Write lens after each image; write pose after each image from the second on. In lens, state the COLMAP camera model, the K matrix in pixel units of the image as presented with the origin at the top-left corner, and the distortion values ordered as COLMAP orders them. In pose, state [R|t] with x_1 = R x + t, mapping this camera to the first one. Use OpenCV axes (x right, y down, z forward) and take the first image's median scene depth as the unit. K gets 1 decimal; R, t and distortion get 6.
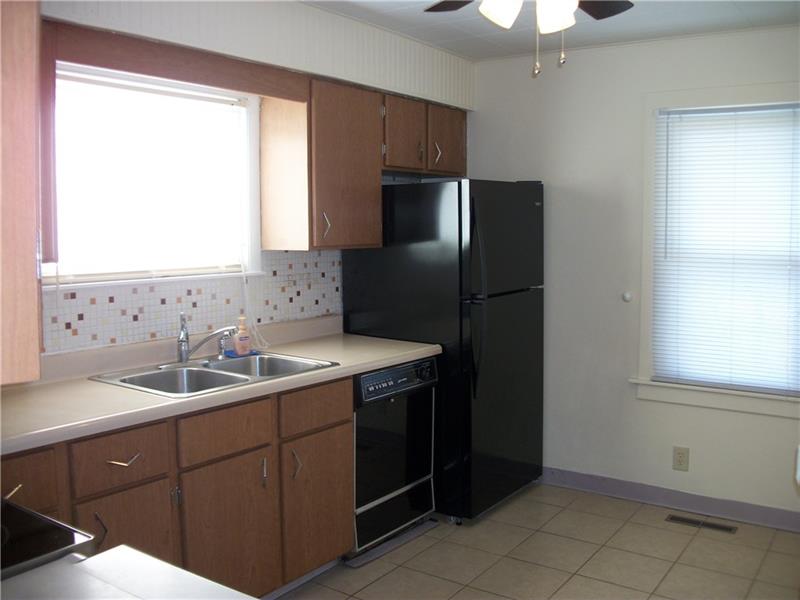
lens RADIAL K [[761.3, 0, 398.9], [0, 761.3, 301.1], [0, 0, 1]] dist [-0.084762, 0.000000]
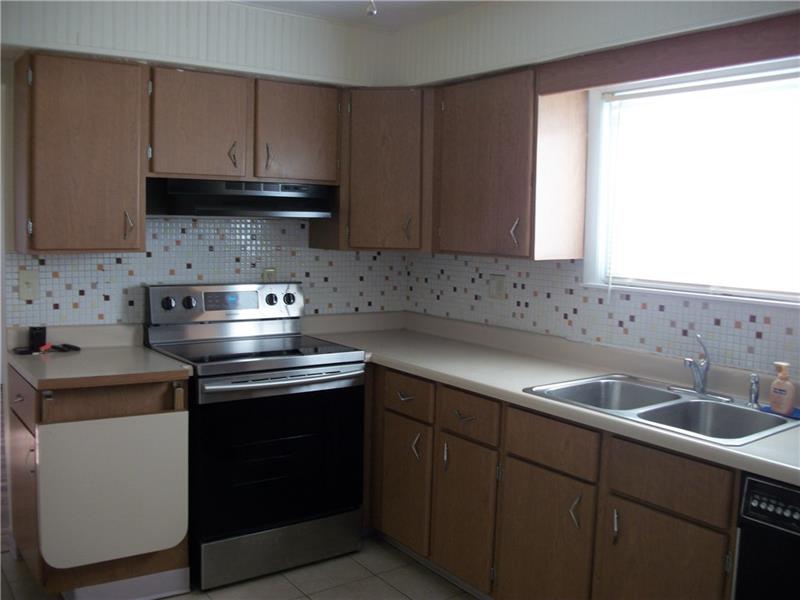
lens RADIAL K [[761.3, 0, 398.4], [0, 761.3, 296.5], [0, 0, 1]] dist [-0.084762, 0.000000]
pose [[-0.300037, 0.085198, -0.950115, 0.659766], [-0.114774, 0.985544, 0.124619, -0.100223], [0.946998, 0.146439, -0.285921, 0.943137]]
